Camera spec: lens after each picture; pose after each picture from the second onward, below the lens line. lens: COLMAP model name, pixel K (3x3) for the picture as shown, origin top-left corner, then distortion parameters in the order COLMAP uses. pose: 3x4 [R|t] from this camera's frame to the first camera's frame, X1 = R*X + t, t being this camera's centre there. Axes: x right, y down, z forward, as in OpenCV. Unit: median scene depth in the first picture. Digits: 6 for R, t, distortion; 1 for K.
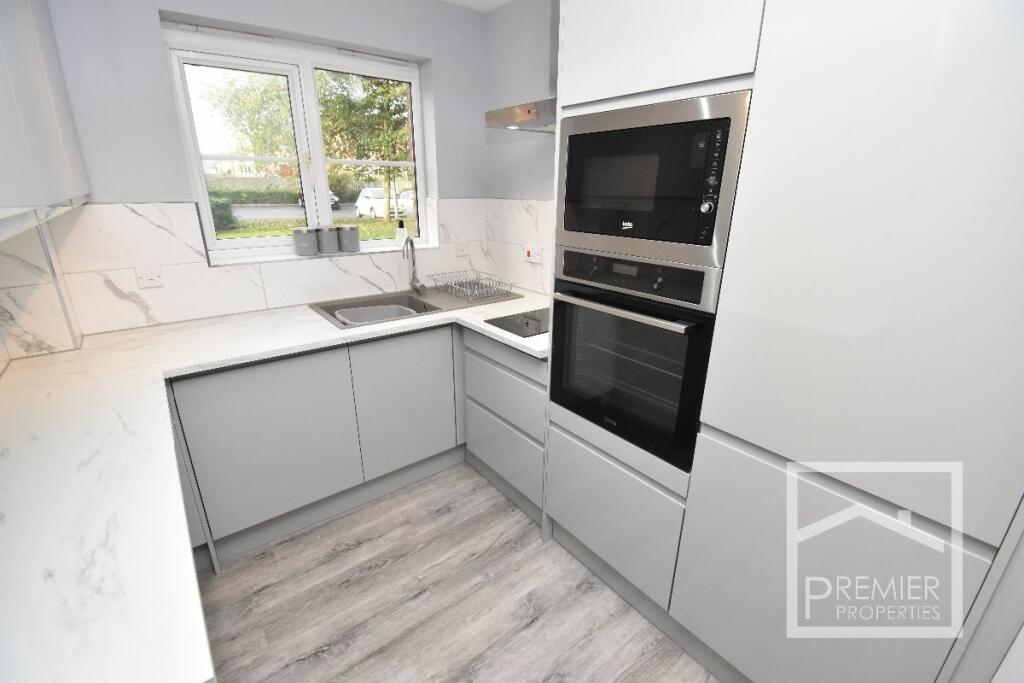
lens RADIAL K [[451.3, 0, 514.6], [0, 451.3, 345.5], [0, 0, 1]] dist [0.002773, -0.014485]
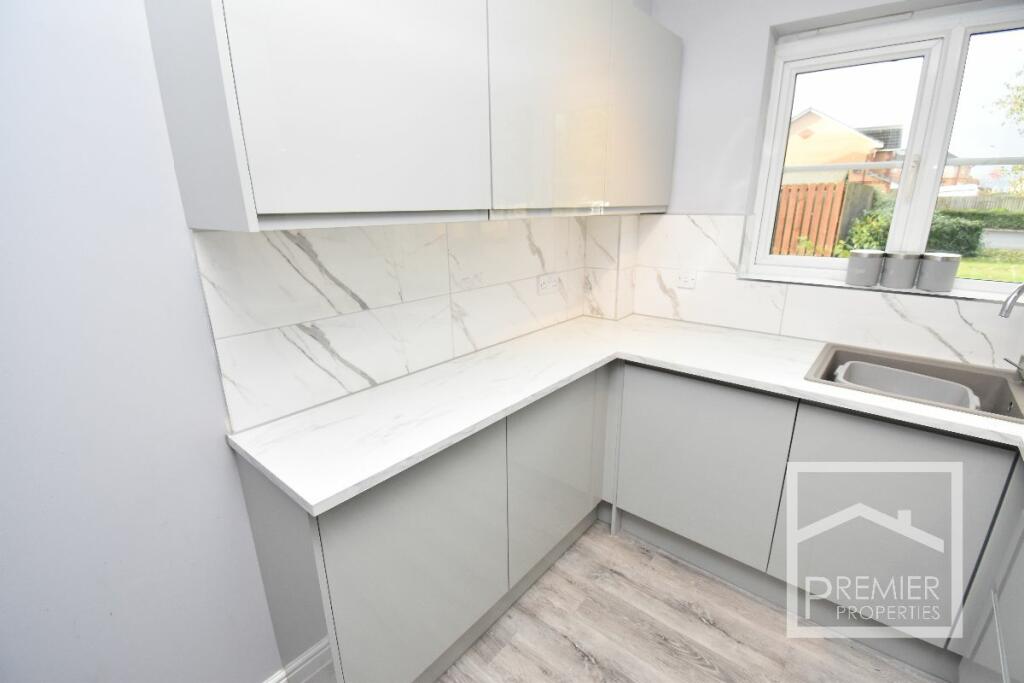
lens RADIAL K [[451.3, 0, 514.6], [0, 451.3, 345.5], [0, 0, 1]] dist [0.002773, -0.014485]
pose [[0.189899, 0.276338, -0.942112, 0.232751], [-0.315788, 0.925775, 0.207893, -0.094963], [0.929632, 0.258029, 0.263068, 0.330653]]
